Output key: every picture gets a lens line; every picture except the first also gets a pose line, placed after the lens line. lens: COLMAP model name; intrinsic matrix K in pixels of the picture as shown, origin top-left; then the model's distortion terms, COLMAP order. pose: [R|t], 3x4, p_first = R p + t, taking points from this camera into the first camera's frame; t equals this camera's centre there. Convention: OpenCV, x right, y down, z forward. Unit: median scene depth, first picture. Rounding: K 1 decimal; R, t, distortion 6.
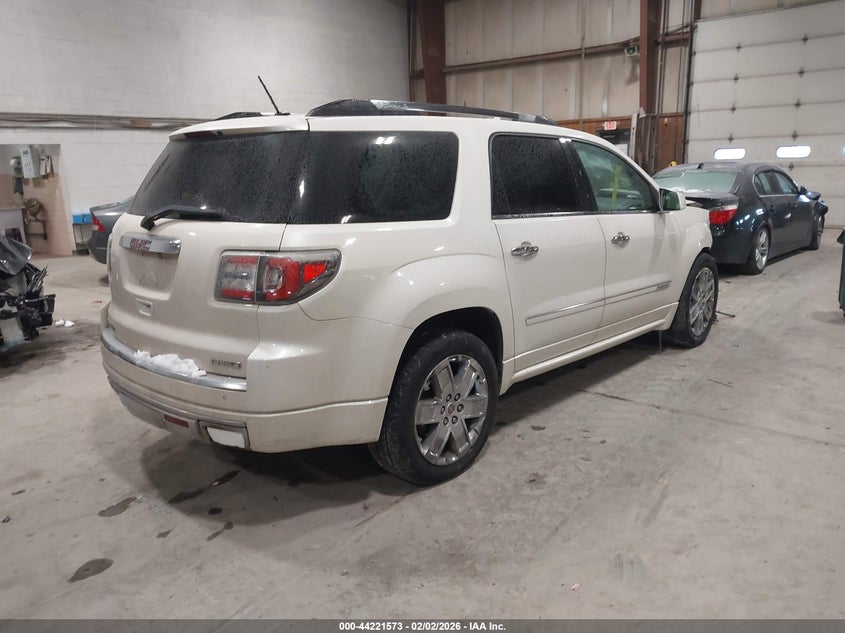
lens RADIAL K [[692.1, 0, 419.2], [0, 692.1, 312.9], [0, 0, 1]] dist [0.000415, -0.001911]
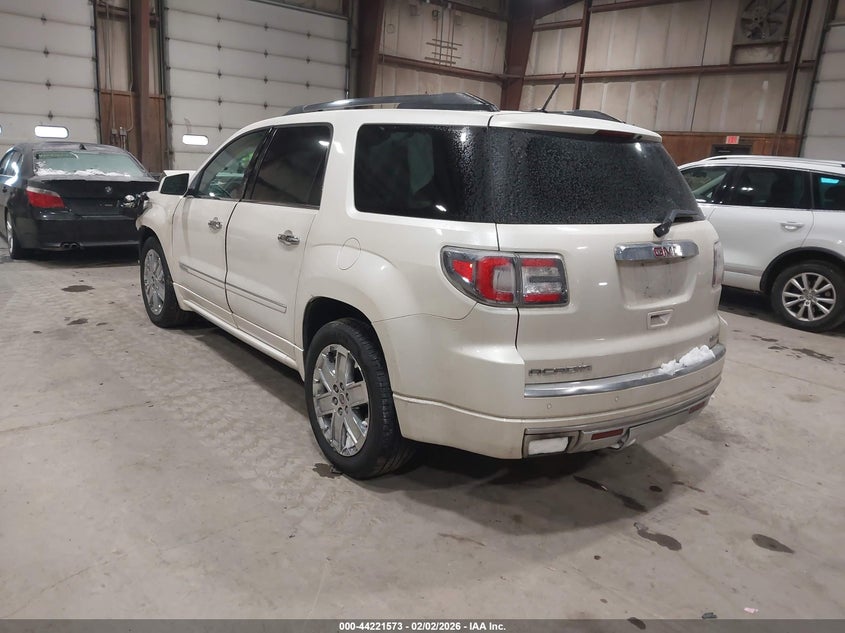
lens RADIAL K [[692.1, 0, 414.2], [0, 692.1, 324.1], [0, 0, 1]] dist [0.000415, -0.001911]
pose [[0.131415, -0.209200, 0.969002, -1.298802], [0.154886, 0.969808, 0.188369, -0.219771], [-0.979153, 0.125330, 0.159849, 1.128378]]
